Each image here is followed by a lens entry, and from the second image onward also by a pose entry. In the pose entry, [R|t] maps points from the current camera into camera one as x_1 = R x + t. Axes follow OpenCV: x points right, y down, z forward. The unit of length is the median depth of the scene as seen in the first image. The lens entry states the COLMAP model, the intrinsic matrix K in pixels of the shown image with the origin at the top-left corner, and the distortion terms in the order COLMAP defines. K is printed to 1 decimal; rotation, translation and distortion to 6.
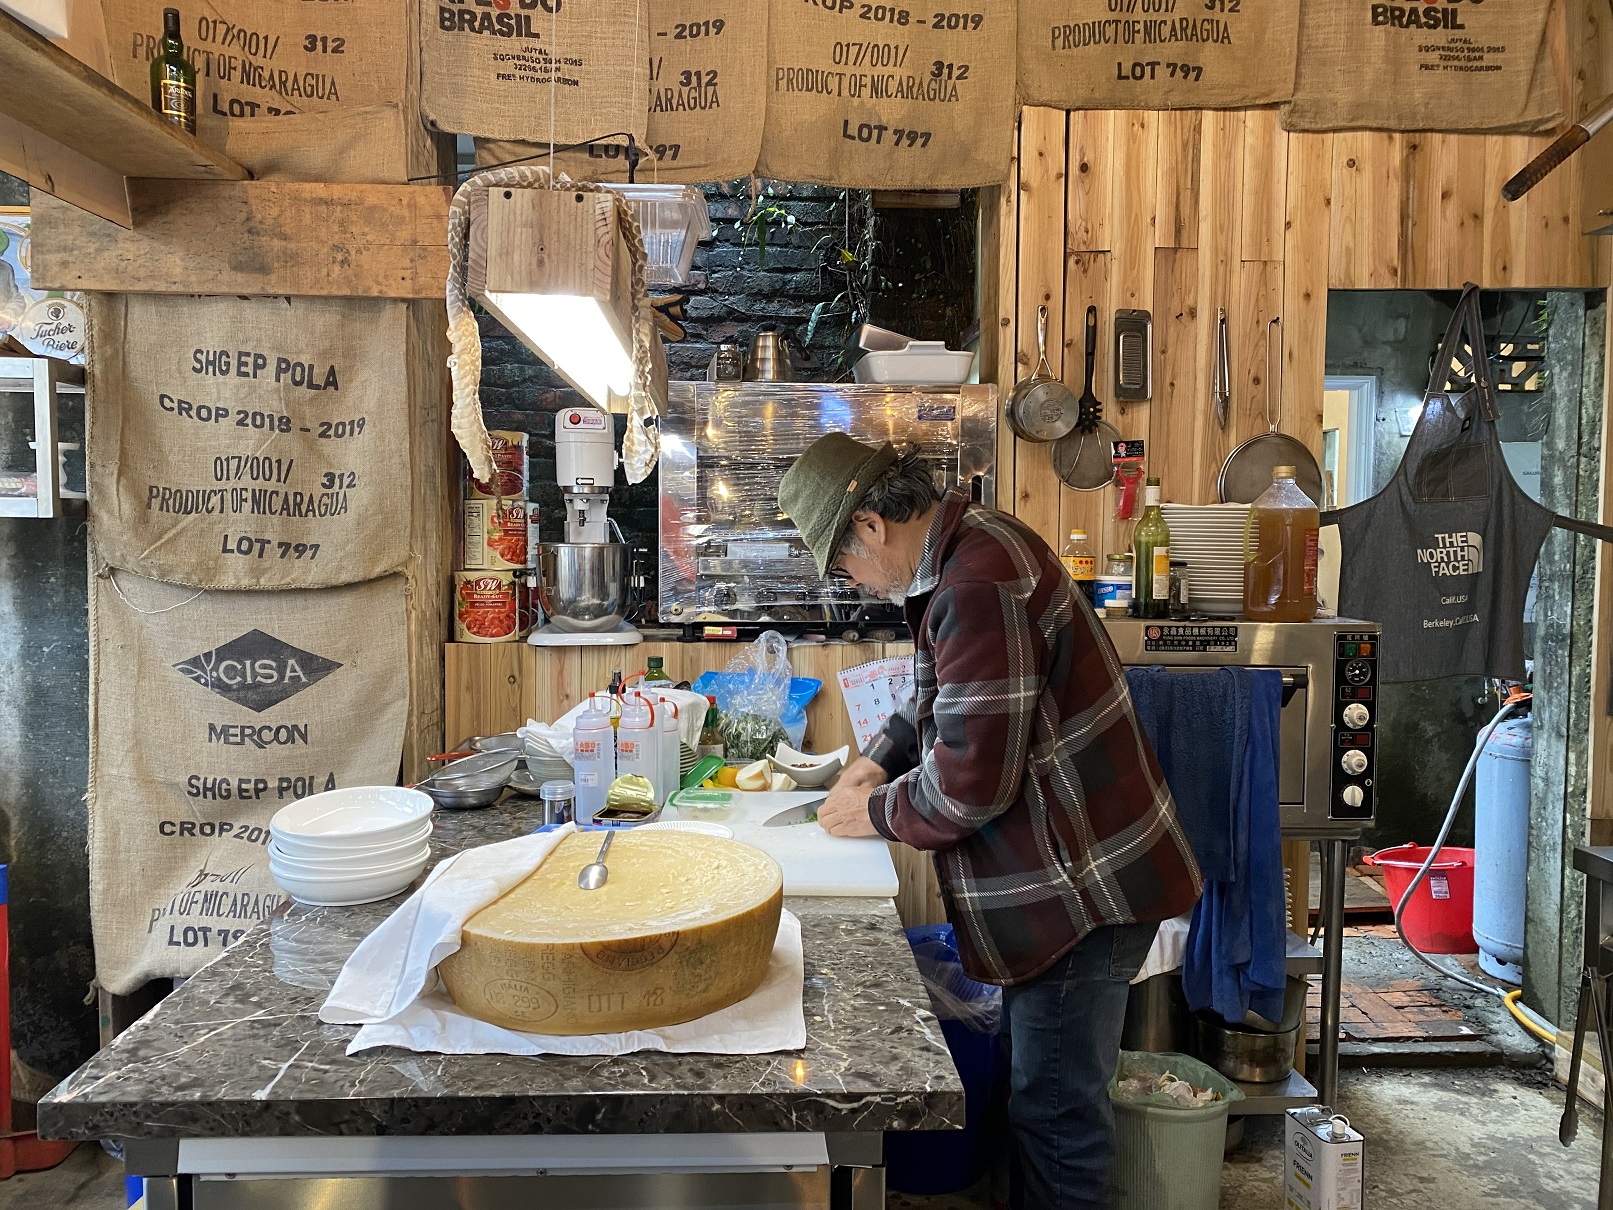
lens RADIAL K [[1231.6, 0, 803.1], [0, 1231.6, 604.0], [0, 0, 1]] dist [0.053317, -0.005977]
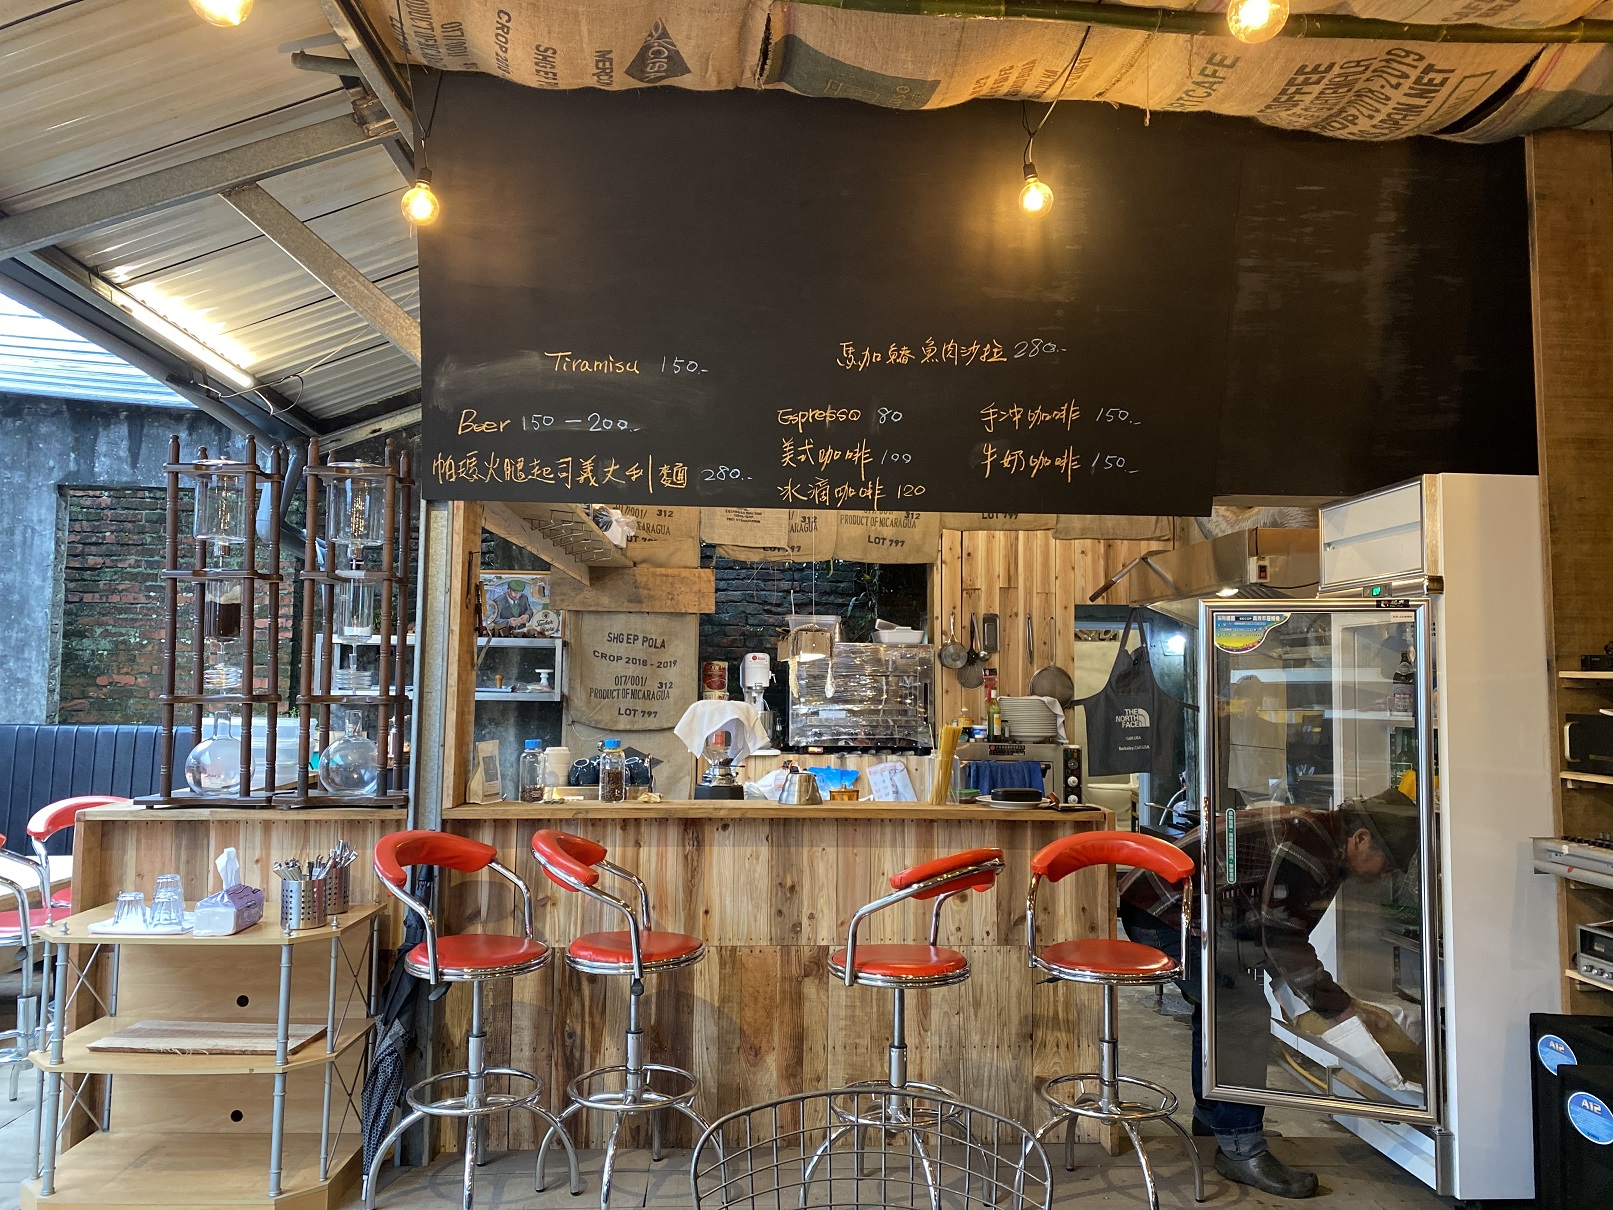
lens RADIAL K [[1231.6, 0, 810.4], [0, 1231.6, 593.5], [0, 0, 1]] dist [0.053317, -0.005977]
pose [[0.999820, 0.007299, 0.017528, -0.120426], [-0.004727, 0.989779, -0.142528, 0.062093], [-0.018389, 0.142420, 0.989636, -1.340564]]
